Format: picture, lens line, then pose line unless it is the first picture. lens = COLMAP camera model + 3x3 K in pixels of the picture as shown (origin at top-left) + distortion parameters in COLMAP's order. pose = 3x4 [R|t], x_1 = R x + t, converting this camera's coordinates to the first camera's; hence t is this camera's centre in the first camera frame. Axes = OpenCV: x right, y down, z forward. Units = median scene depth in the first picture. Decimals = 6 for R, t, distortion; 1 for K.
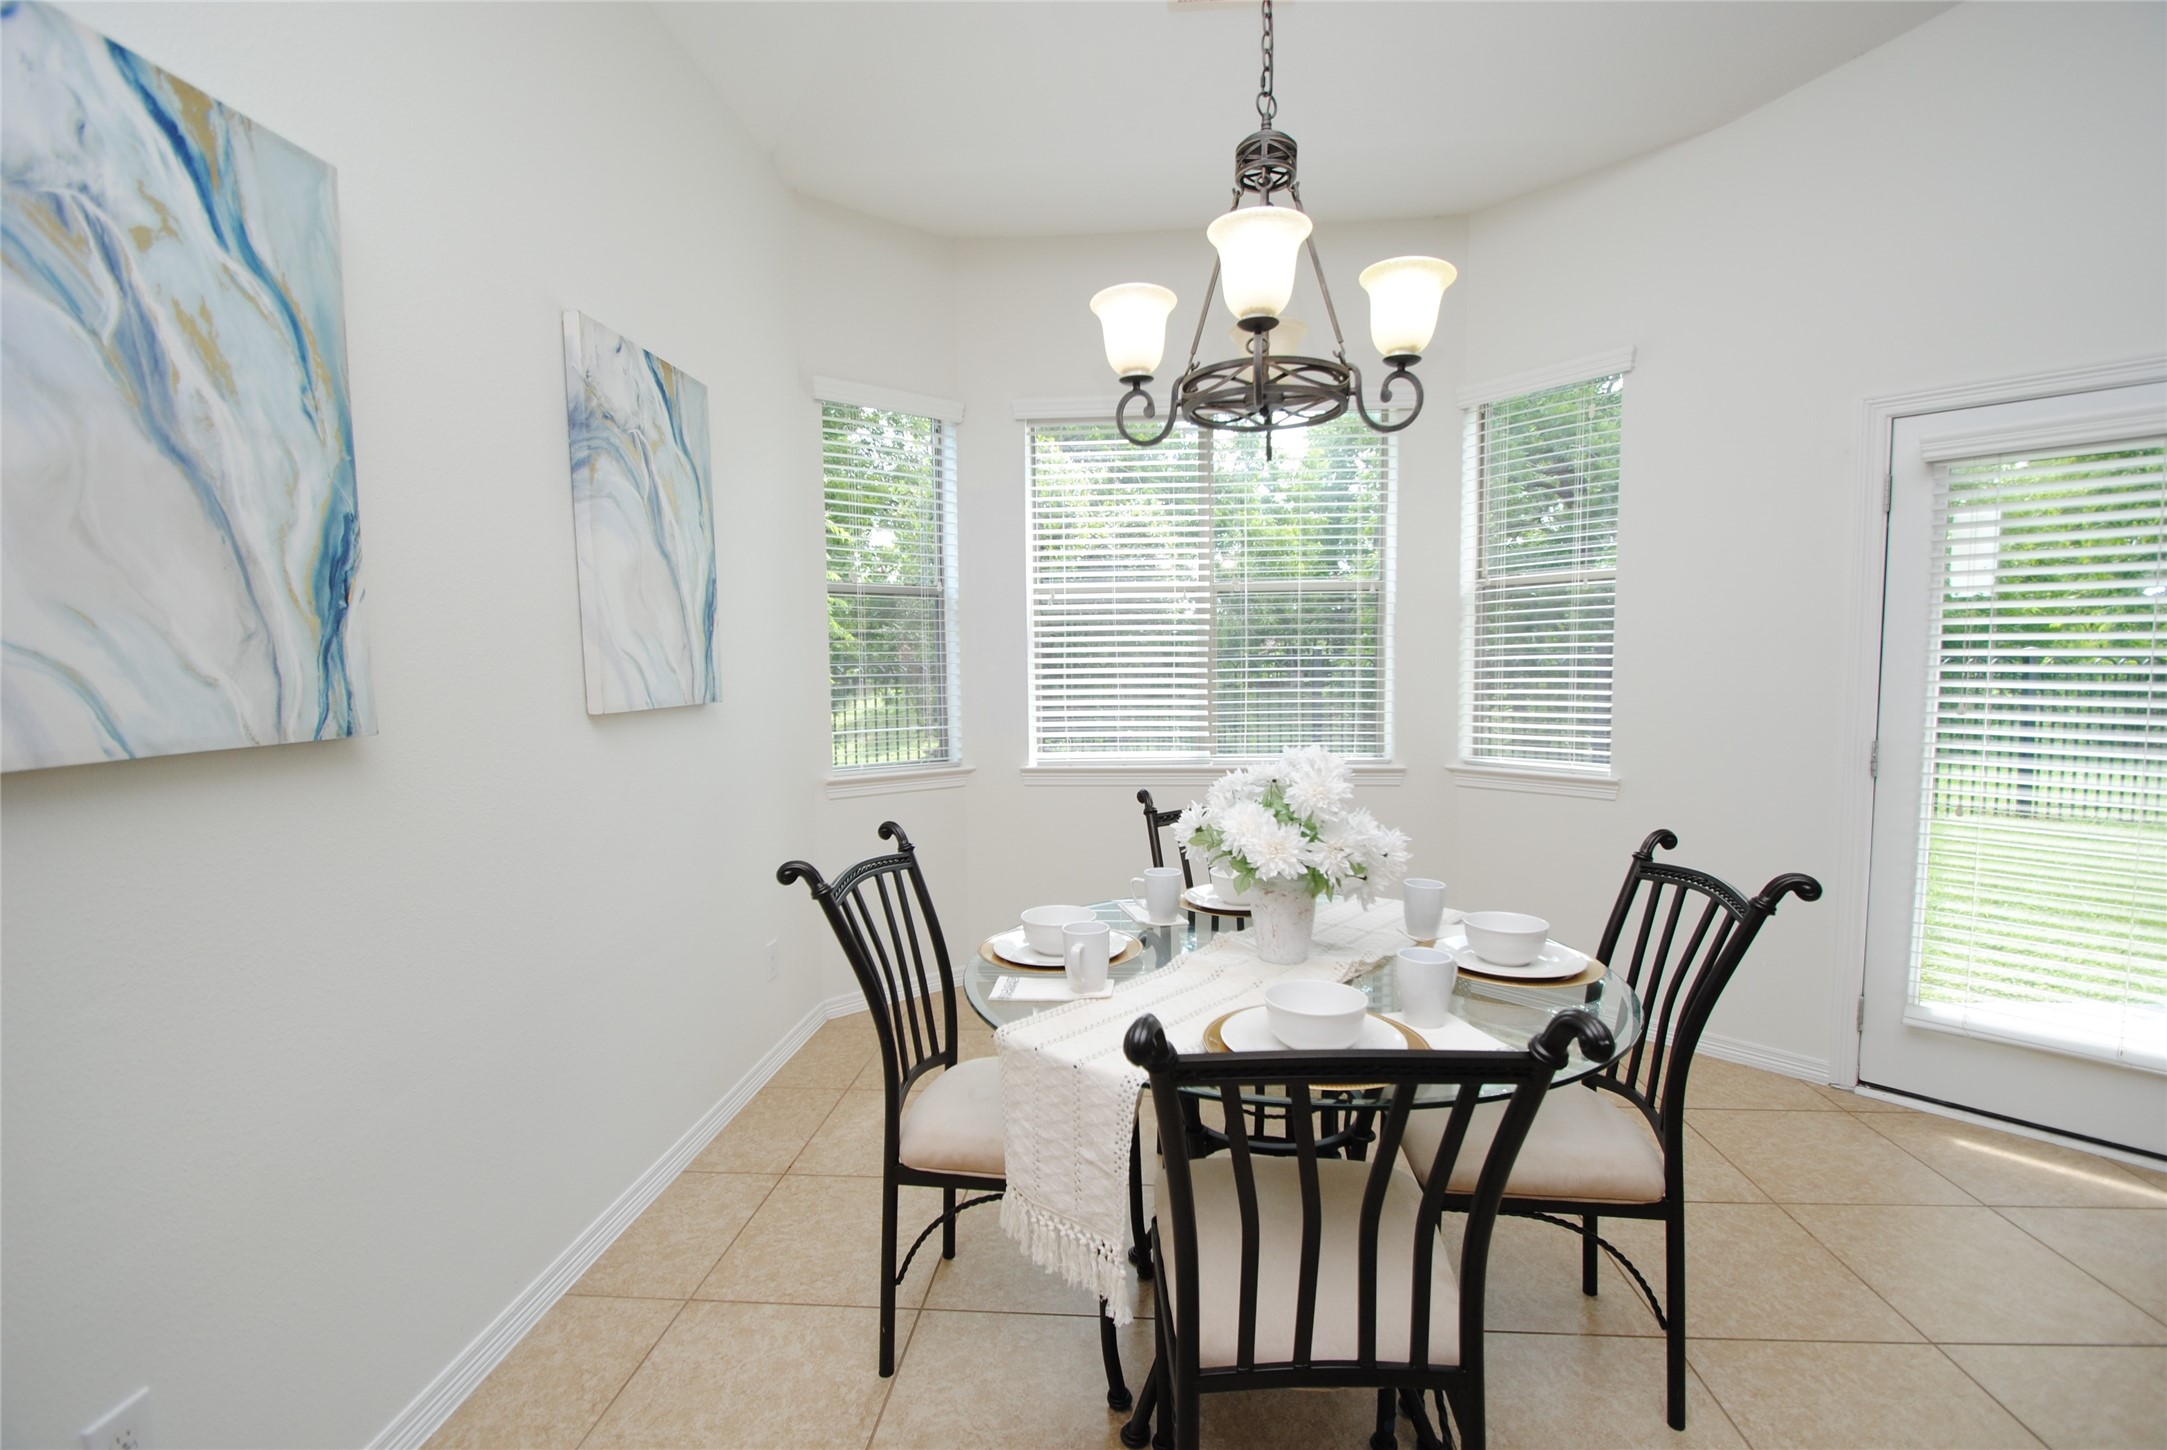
lens RADIAL K [[956.9, 0, 1090.5], [0, 956.9, 726.2], [0, 0, 1]] dist [-0.000805, -0.000241]
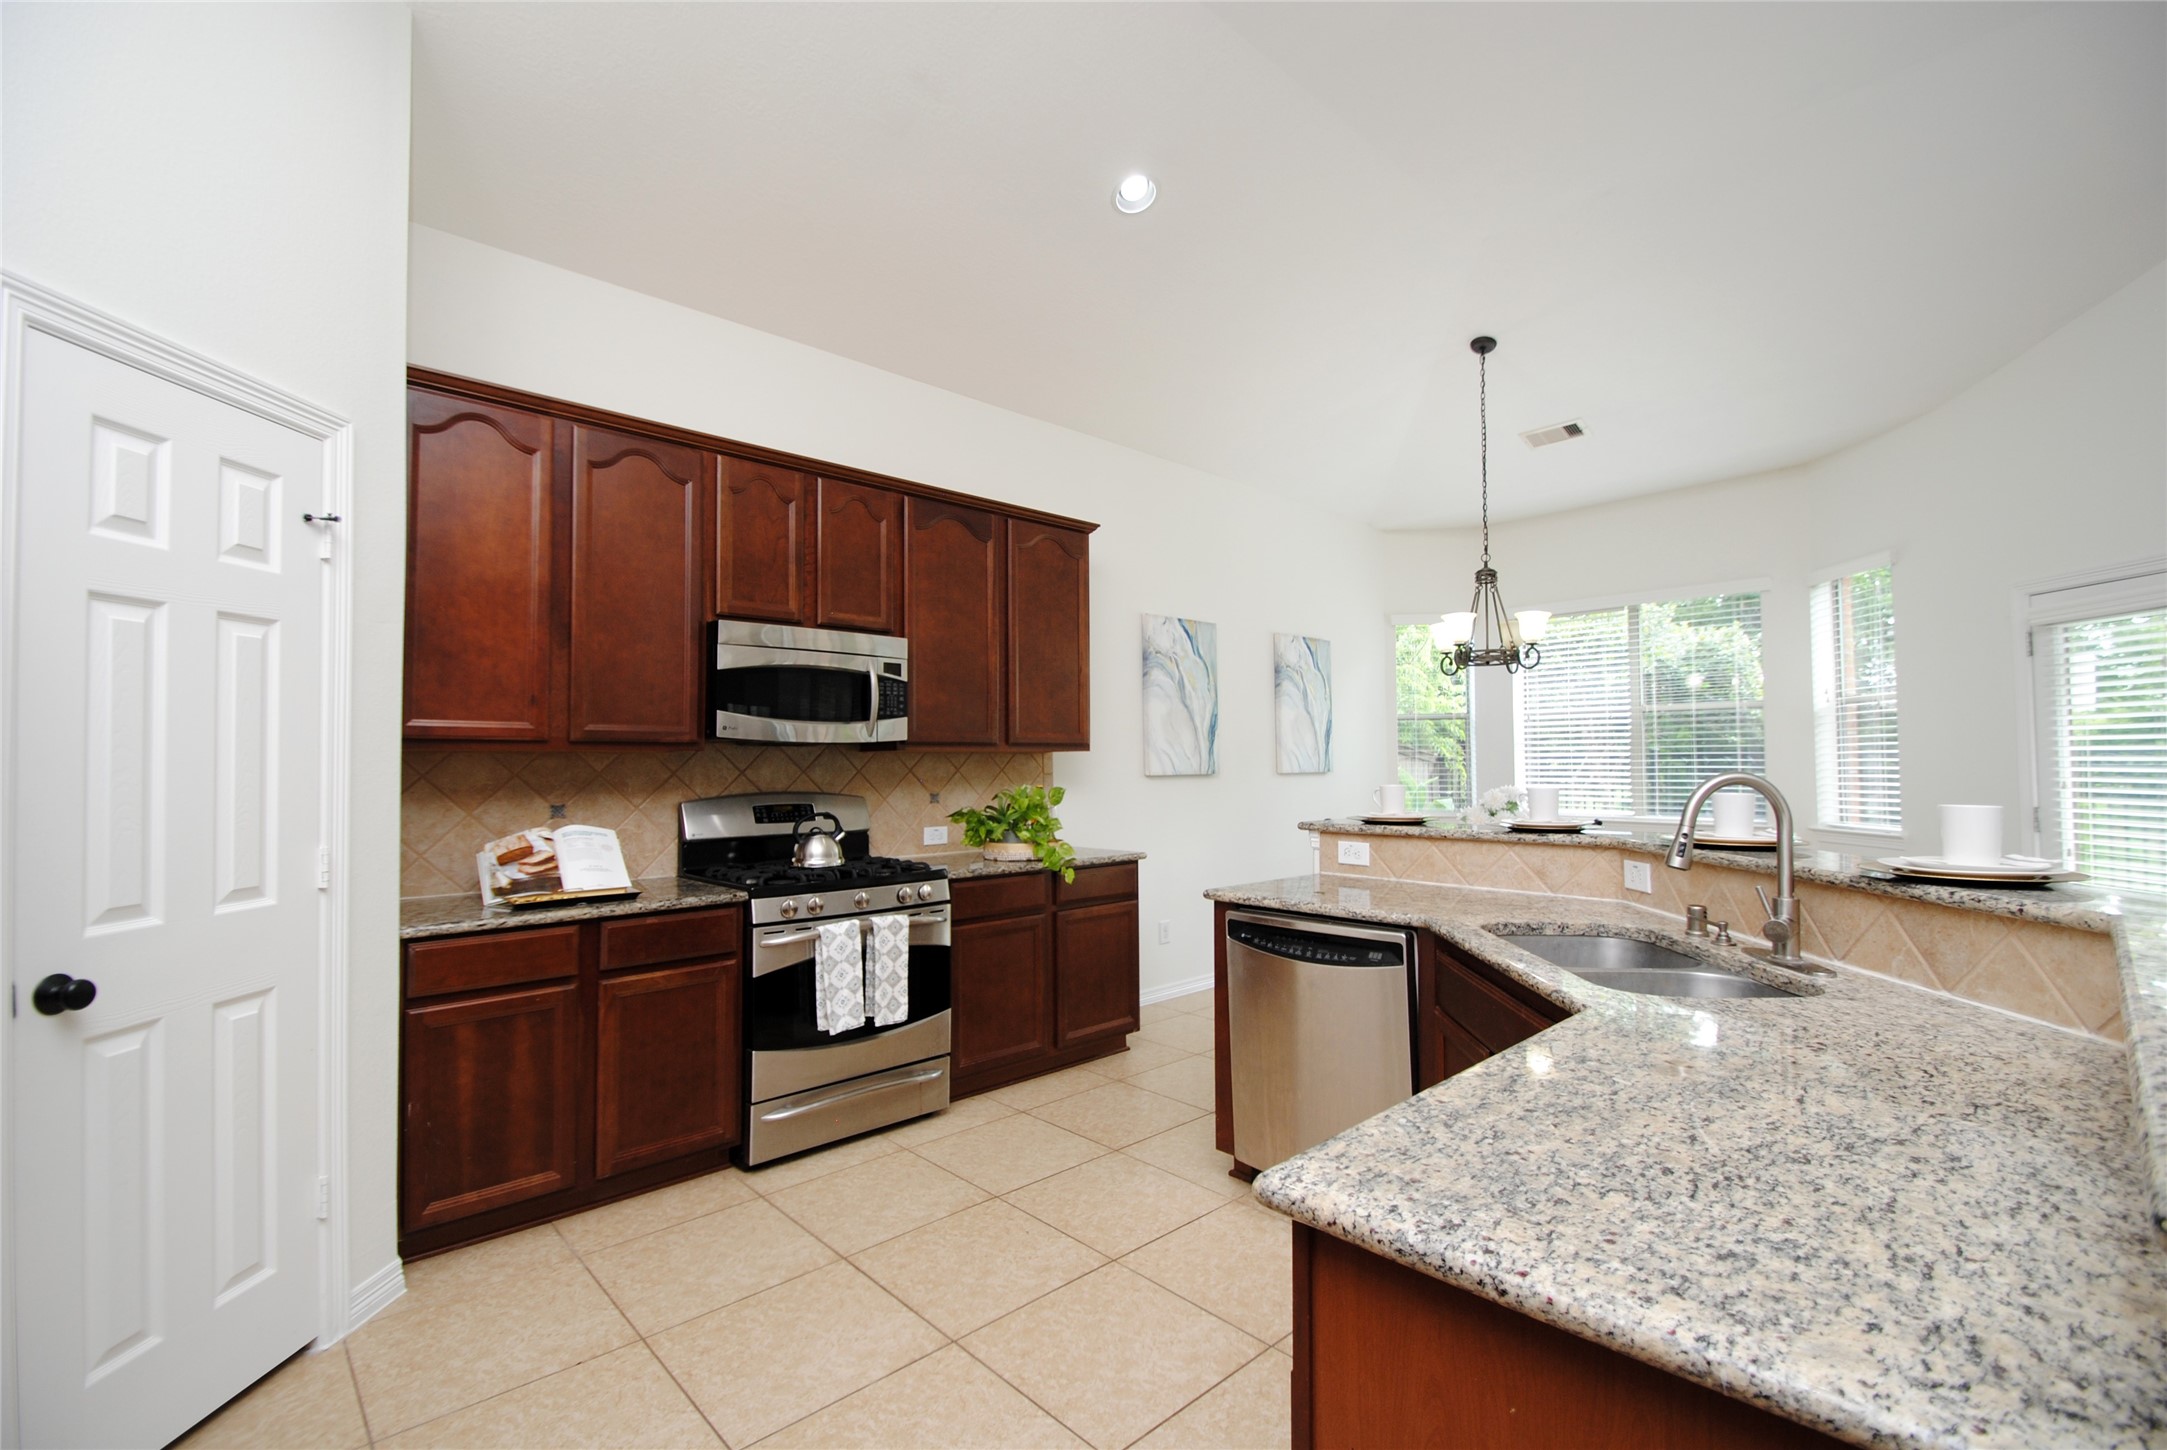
lens RADIAL K [[956.9, 0, 1087.5], [0, 956.9, 733.5], [0, 0, 1]] dist [-0.000805, -0.000241]
pose [[0.741388, -0.017162, -0.670857, 1.207377], [-0.048433, 0.995698, -0.078998, 0.153422], [0.669327, 0.091060, 0.737367, -1.849690]]
